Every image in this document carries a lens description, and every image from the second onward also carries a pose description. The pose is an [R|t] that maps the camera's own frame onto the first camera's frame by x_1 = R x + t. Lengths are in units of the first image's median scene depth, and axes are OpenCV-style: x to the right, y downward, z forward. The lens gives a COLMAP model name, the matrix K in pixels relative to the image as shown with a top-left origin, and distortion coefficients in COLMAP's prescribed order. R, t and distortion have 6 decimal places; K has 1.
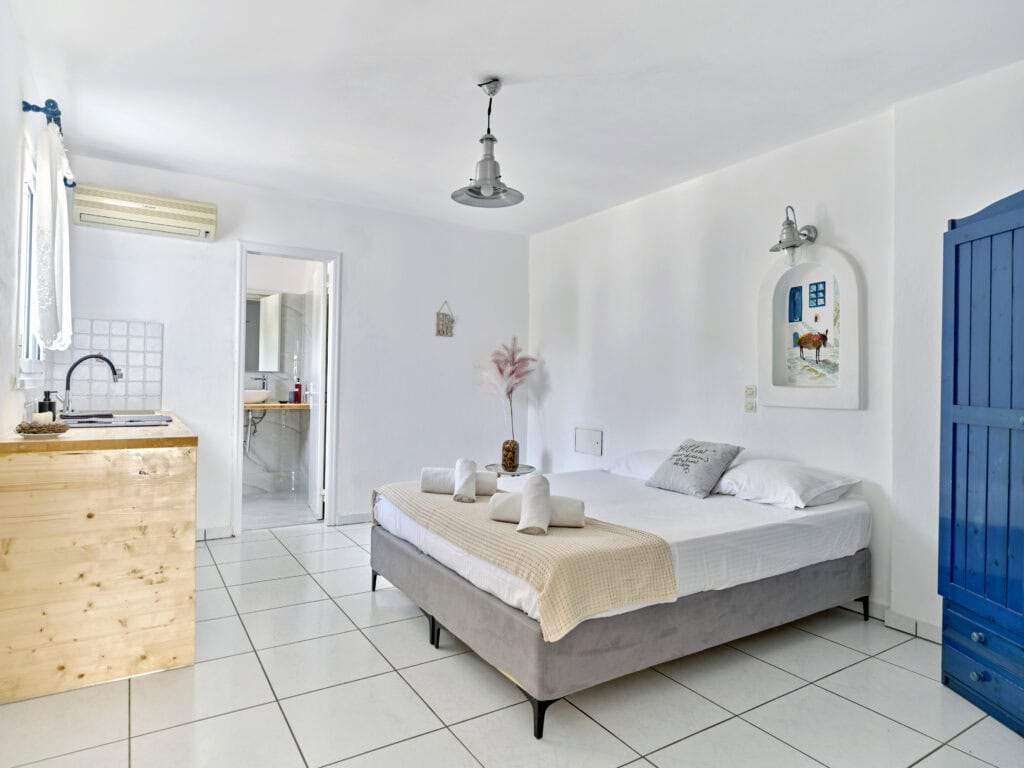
lens RADIAL K [[589.6, 0, 512.0], [0, 589.6, 384.0], [0, 0, 1]] dist [0.000957, 0.000344]
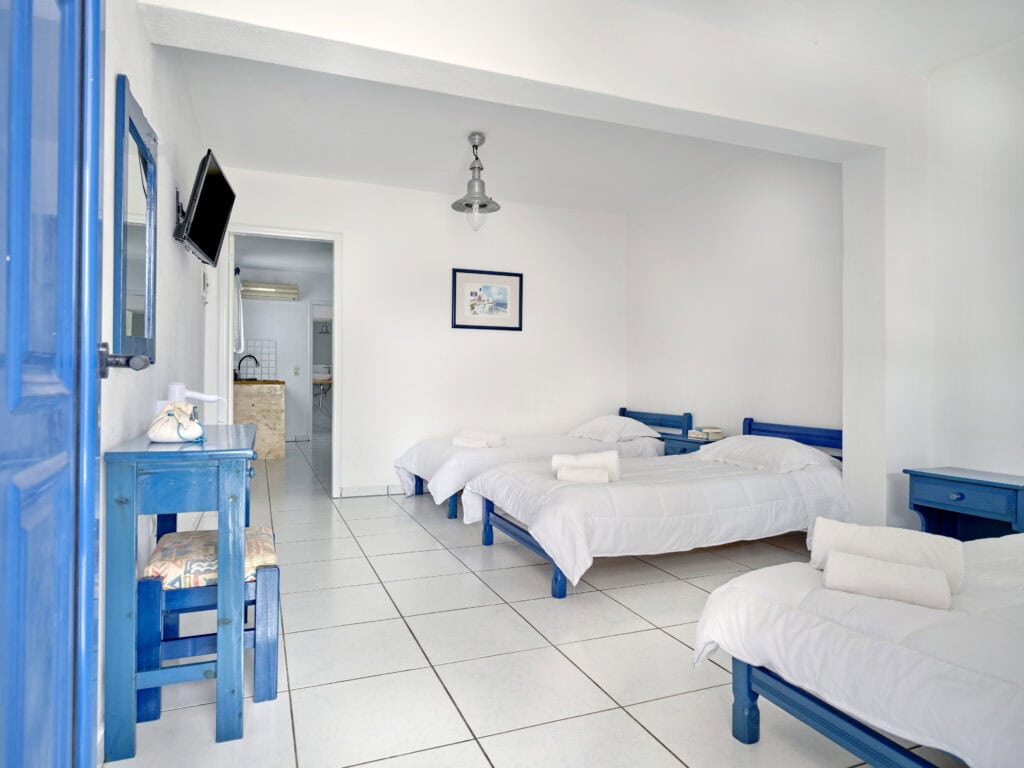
lens RADIAL K [[608.4, 0, 514.5], [0, 608.4, 372.5], [0, 0, 1]] dist [0.001642, -0.000618]
pose [[0.984570, -0.019448, -0.173906, 0.684330], [0.017217, 0.999749, -0.014330, 0.065851], [0.174141, 0.011114, 0.984658, -1.092088]]
